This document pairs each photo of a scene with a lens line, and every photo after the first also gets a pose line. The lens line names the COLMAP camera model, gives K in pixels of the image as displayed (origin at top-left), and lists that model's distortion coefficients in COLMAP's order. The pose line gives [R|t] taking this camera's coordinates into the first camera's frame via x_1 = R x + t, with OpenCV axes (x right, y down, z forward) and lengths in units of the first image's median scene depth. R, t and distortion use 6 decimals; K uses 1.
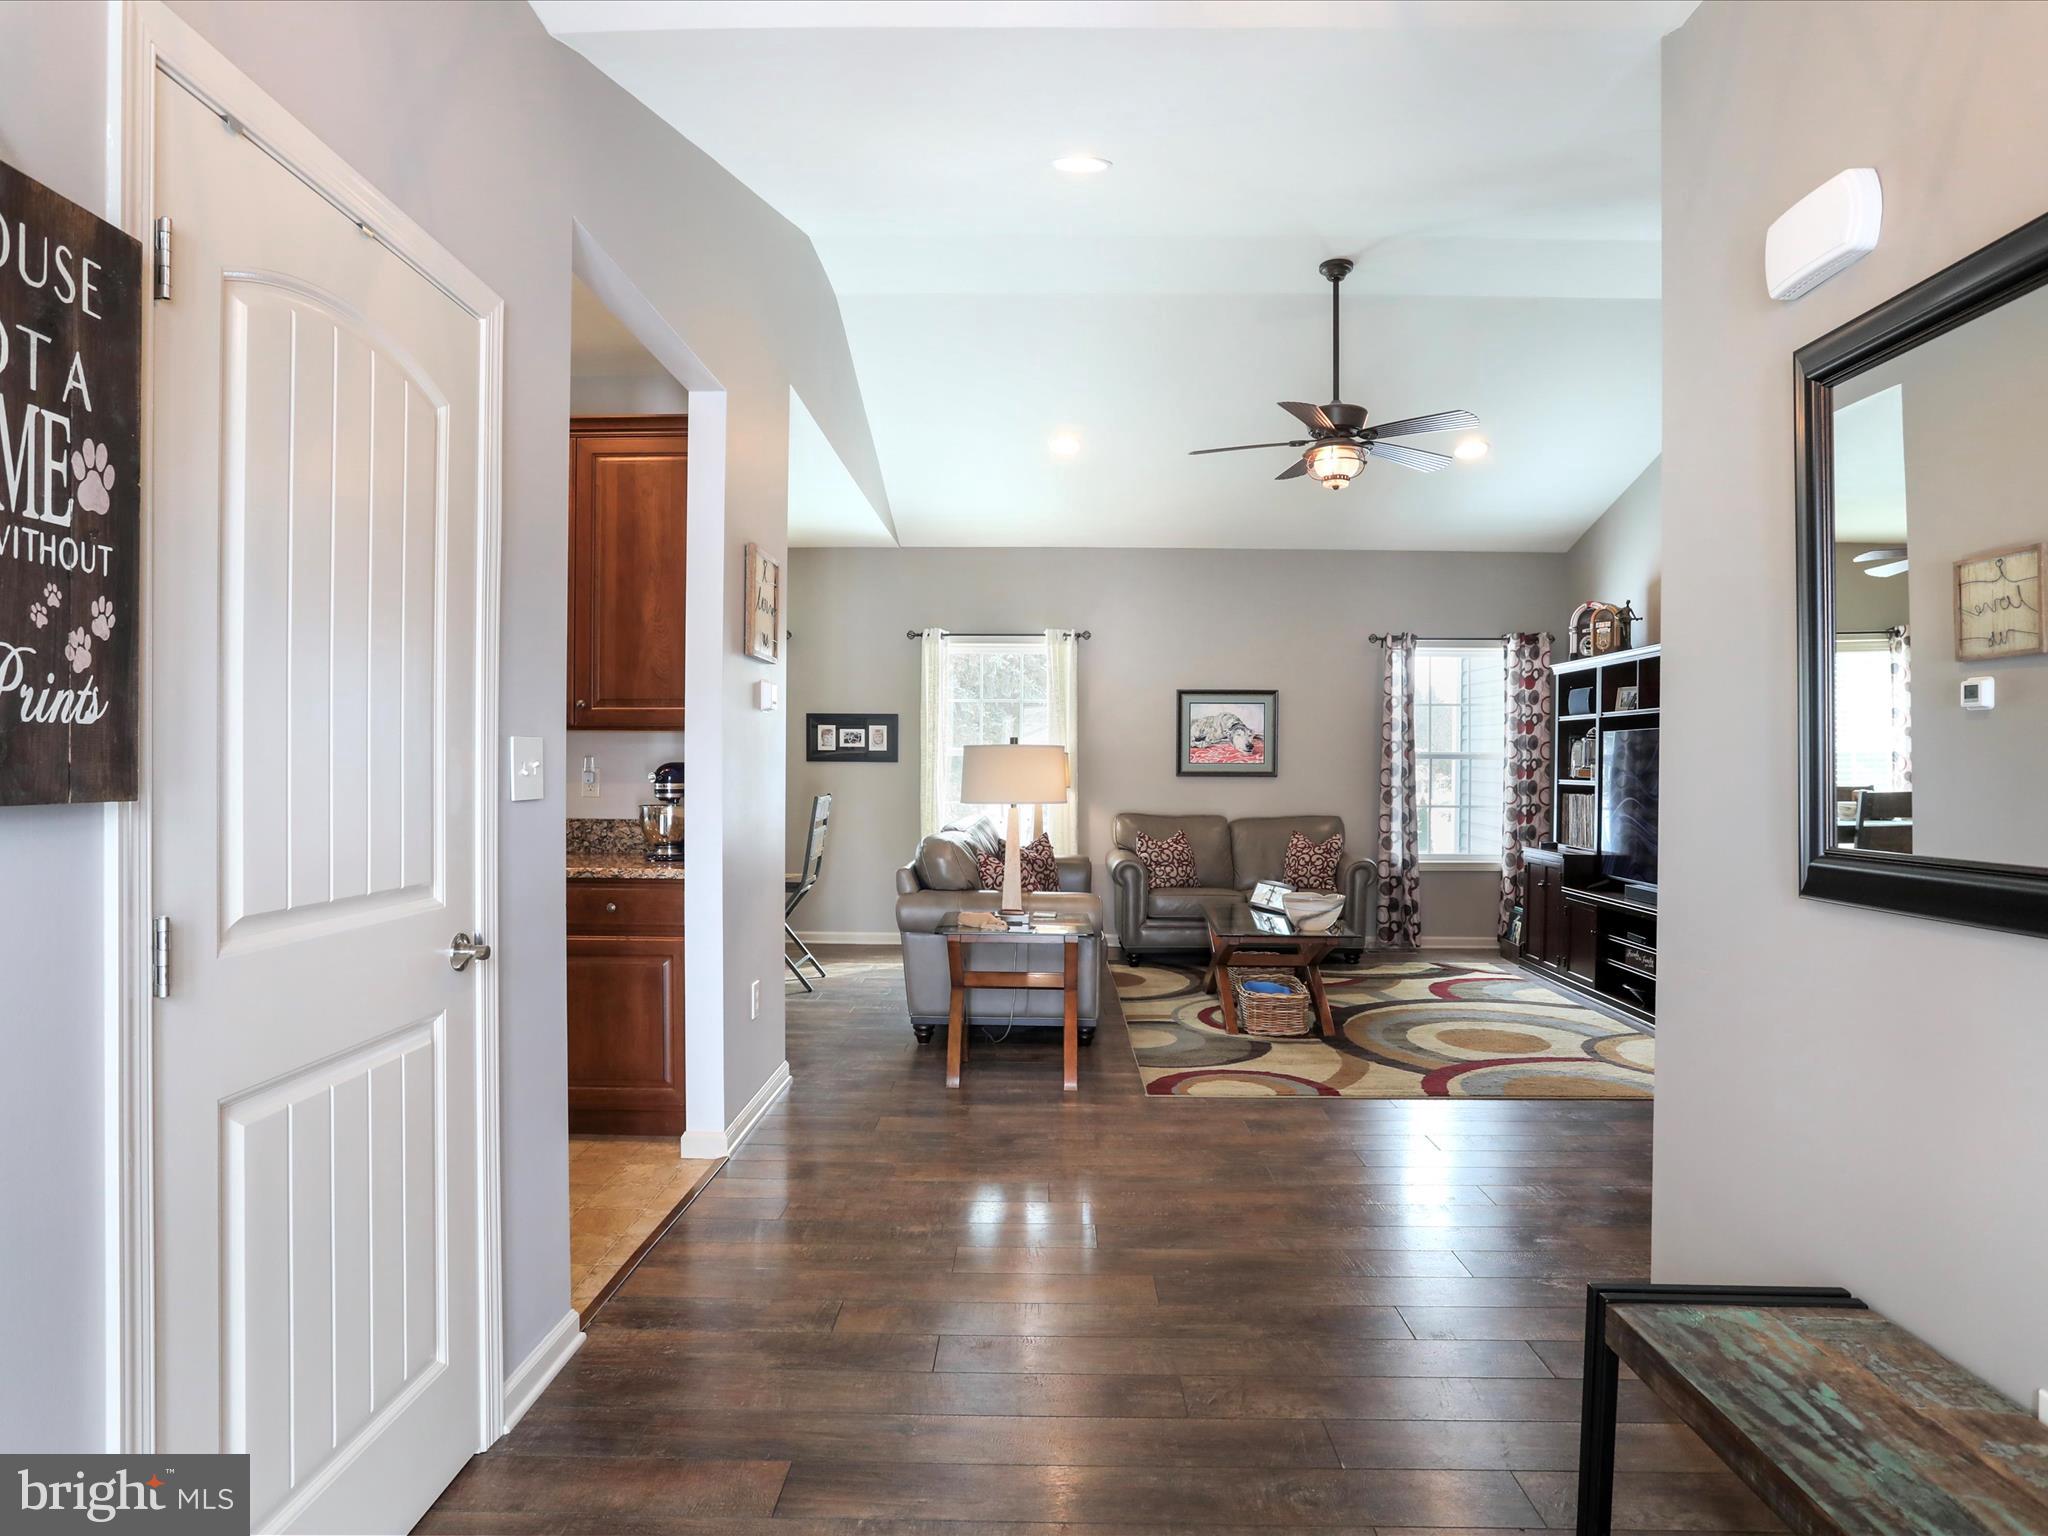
lens RADIAL K [[1169.8, 0, 1014.9], [0, 1169.8, 764.0], [0, 0, 1]] dist [-0.077251, 0.039426]
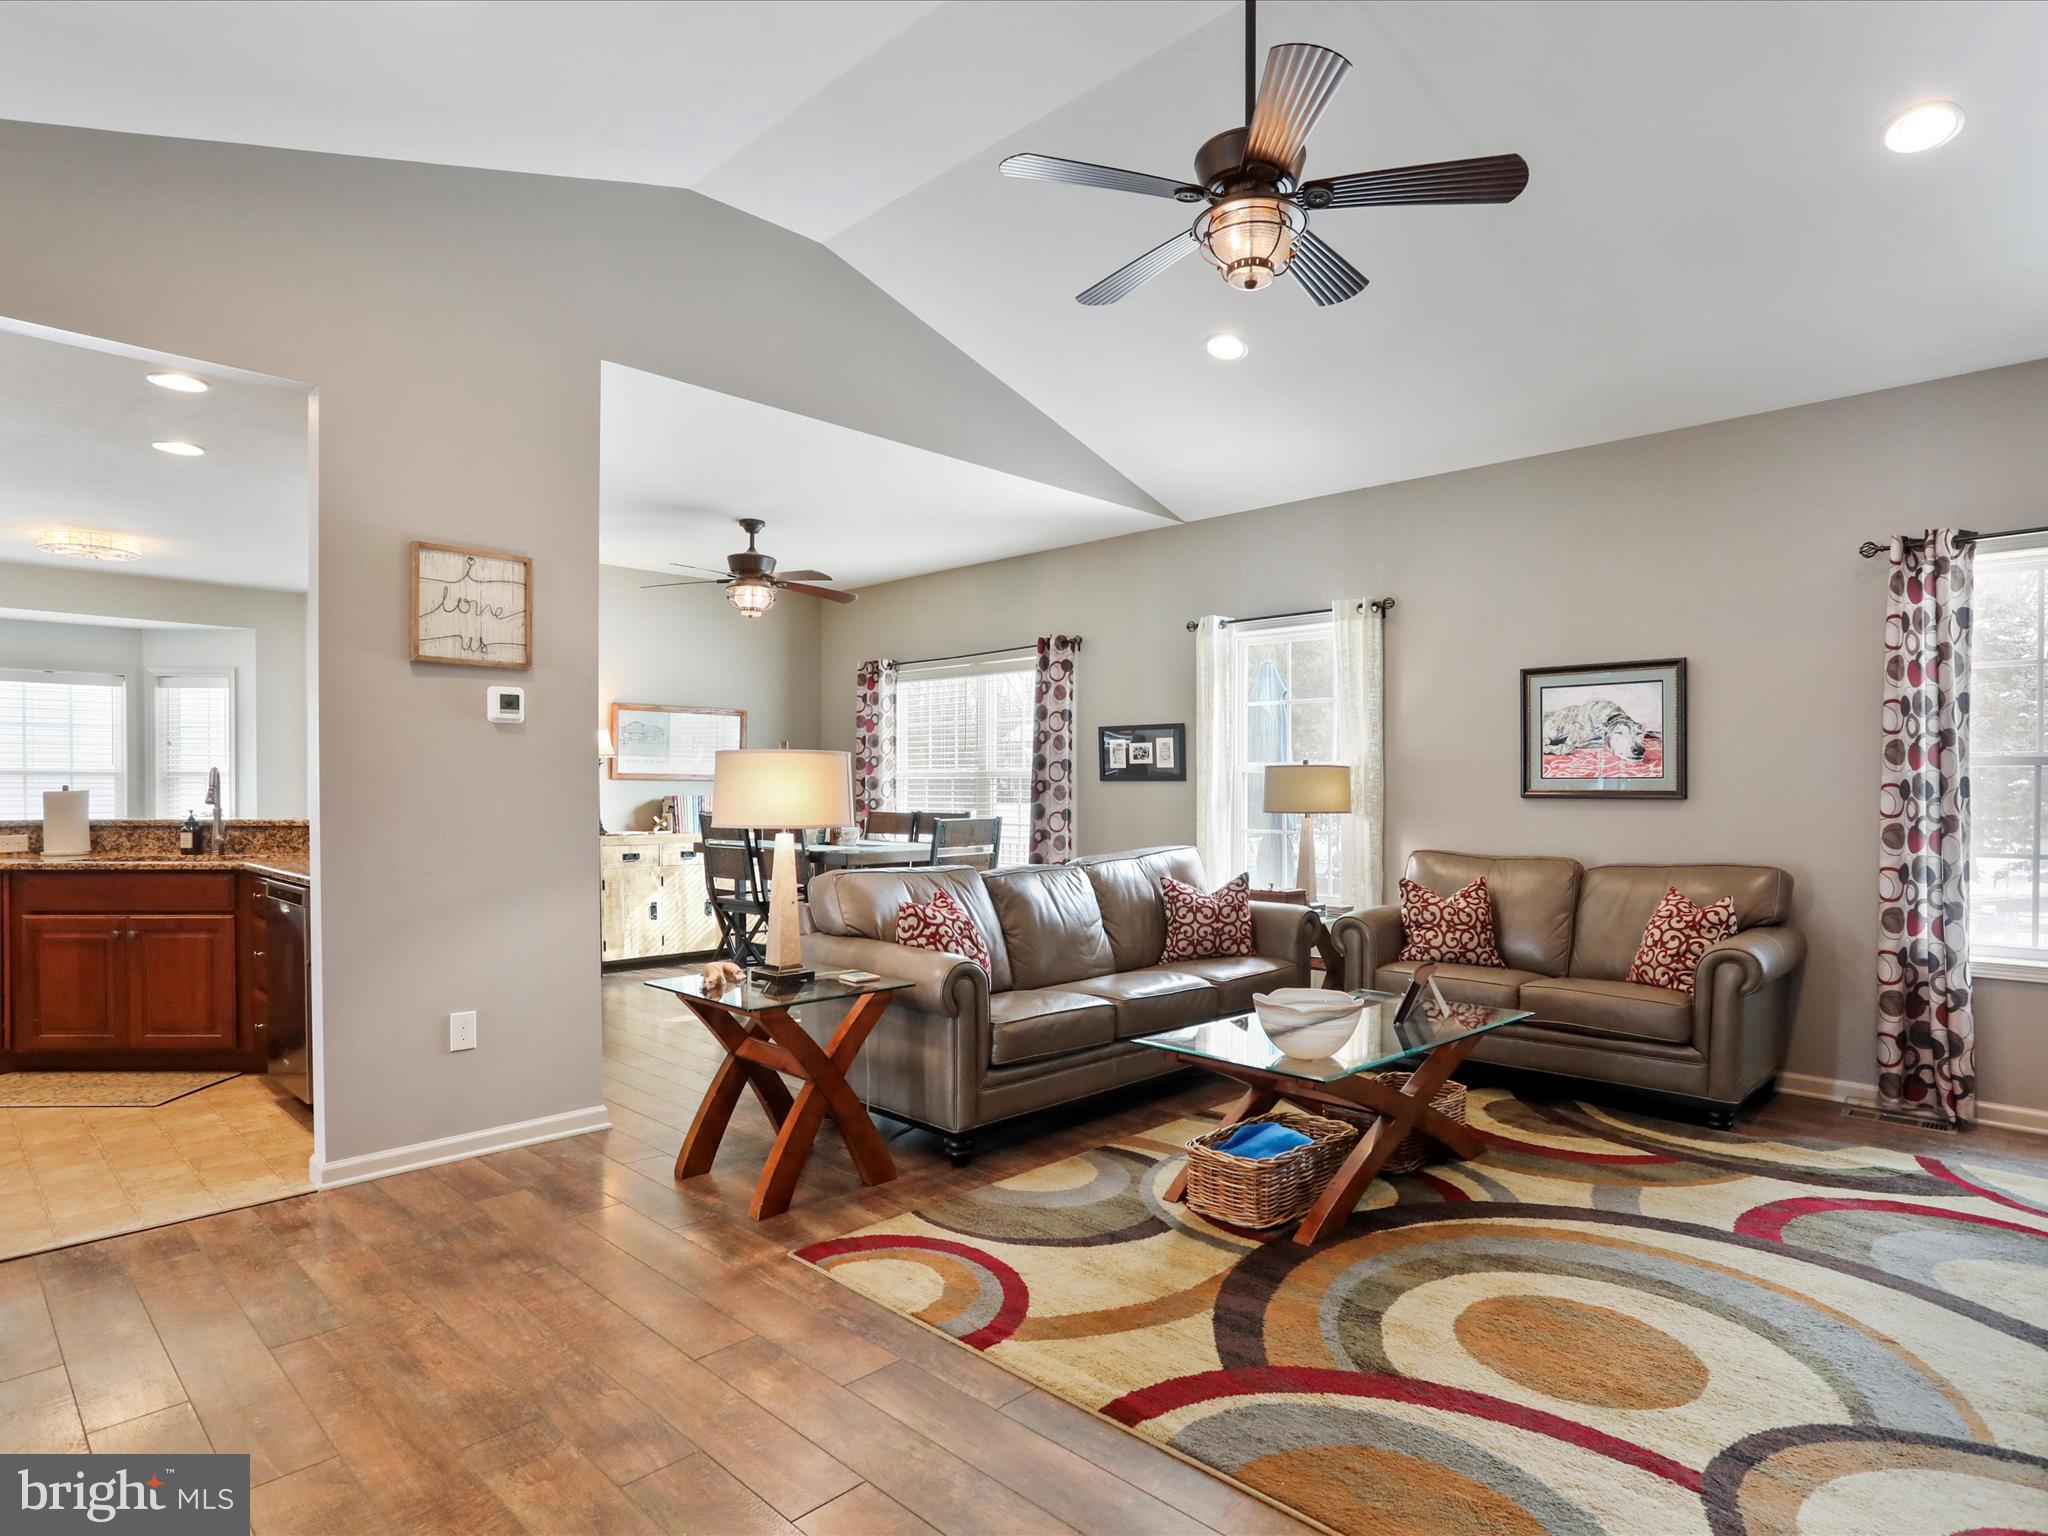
lens RADIAL K [[1130.4, 0, 1027.9], [0, 1130.4, 788.6], [0, 0, 1]] dist [-0.060461, 0.037631]
pose [[0.737218, -0.004491, -0.675641, 0.407965], [0.003157, 0.999990, -0.003202, 0.007059], [0.675648, 0.000227, 0.737224, 0.371856]]
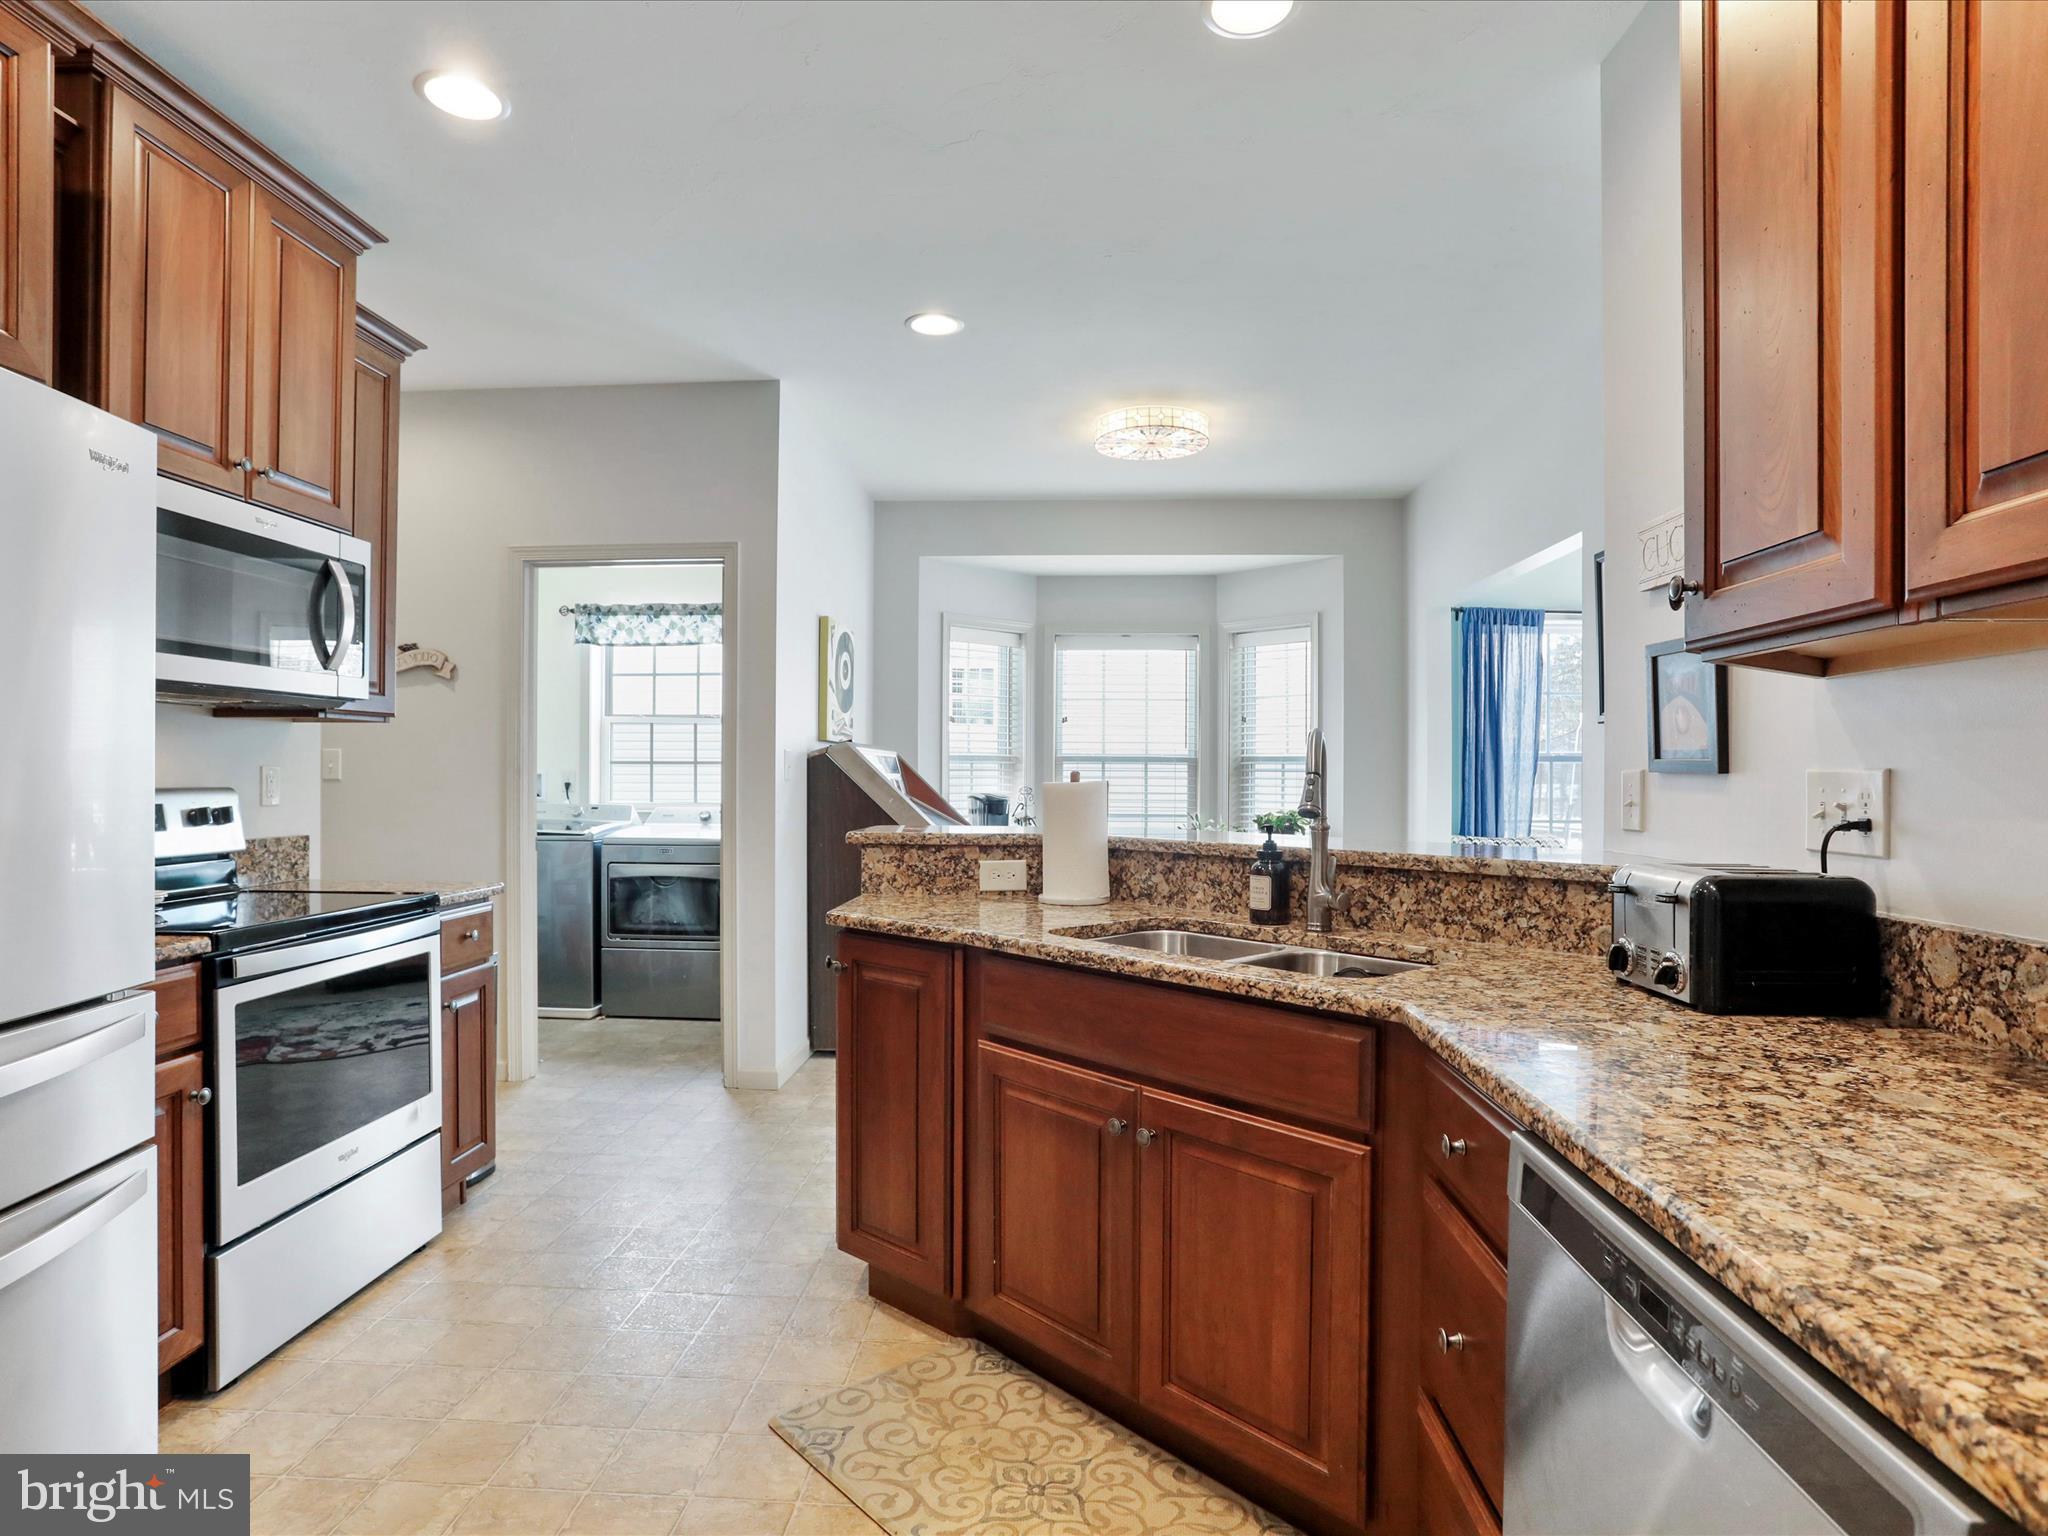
lens RADIAL K [[1131.5, 0, 1027.6], [0, 1131.5, 773.4], [0, 0, 1]] dist [-0.062737, 0.040256]
pose [[-0.026898, -0.007977, -0.999606, -0.147307], [-0.006810, 0.999946, -0.007796, 0.004532], [0.999615, 0.006598, -0.026951, 0.472139]]
